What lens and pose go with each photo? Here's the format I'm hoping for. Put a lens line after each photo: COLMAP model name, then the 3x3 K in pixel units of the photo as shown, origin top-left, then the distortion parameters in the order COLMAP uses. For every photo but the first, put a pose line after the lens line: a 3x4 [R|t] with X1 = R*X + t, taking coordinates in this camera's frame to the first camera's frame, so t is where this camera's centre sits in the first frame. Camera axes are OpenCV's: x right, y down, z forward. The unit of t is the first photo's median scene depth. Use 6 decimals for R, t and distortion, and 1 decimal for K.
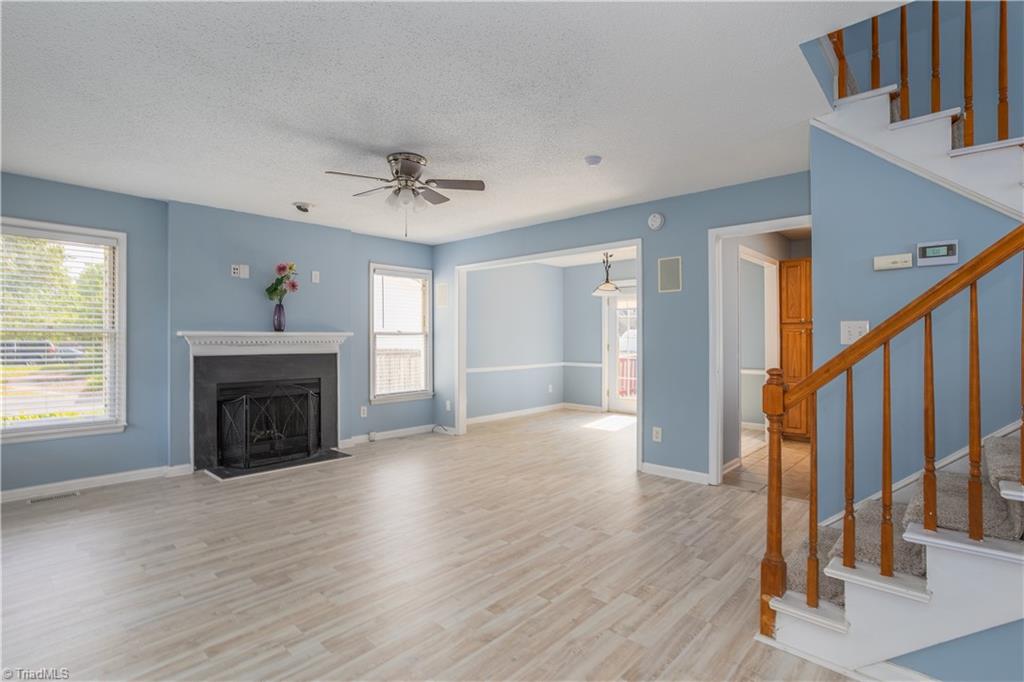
lens RADIAL K [[498.7, 0, 510.0], [0, 498.7, 337.0], [0, 0, 1]] dist [-0.042260, 0.030012]
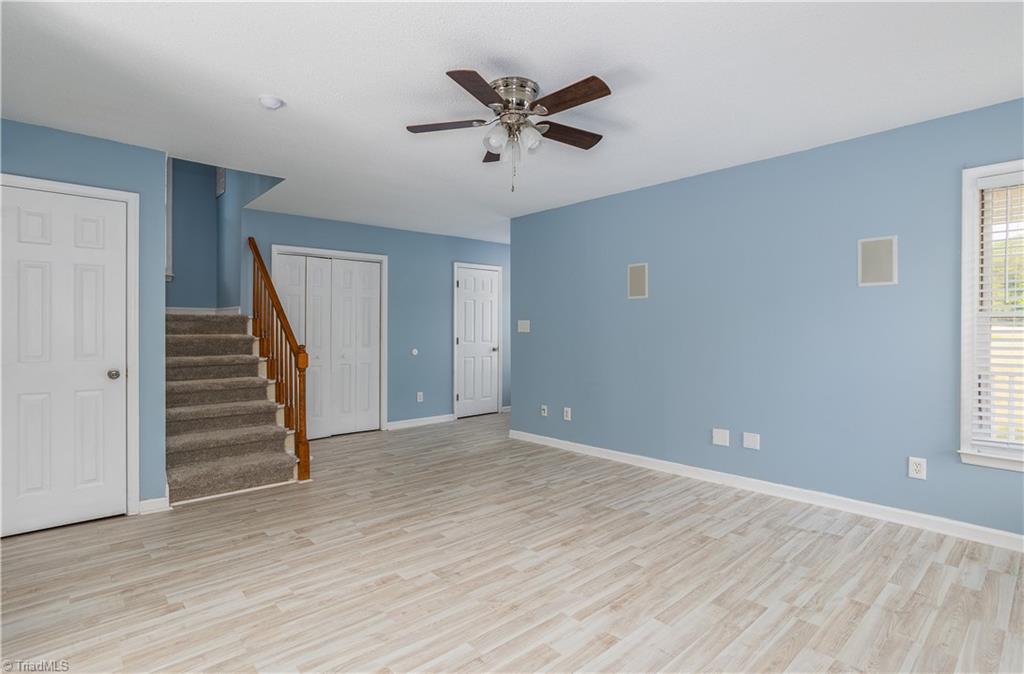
lens RADIAL K [[507.2, 0, 513.0], [0, 507.2, 316.7], [0, 0, 1]] dist [-0.066151, 0.055500]
pose [[-0.997313, 0.005252, 0.073065, -0.286825], [0.002964, 0.999503, -0.031395, 0.015997], [-0.073193, -0.031094, -0.996833, 1.900140]]
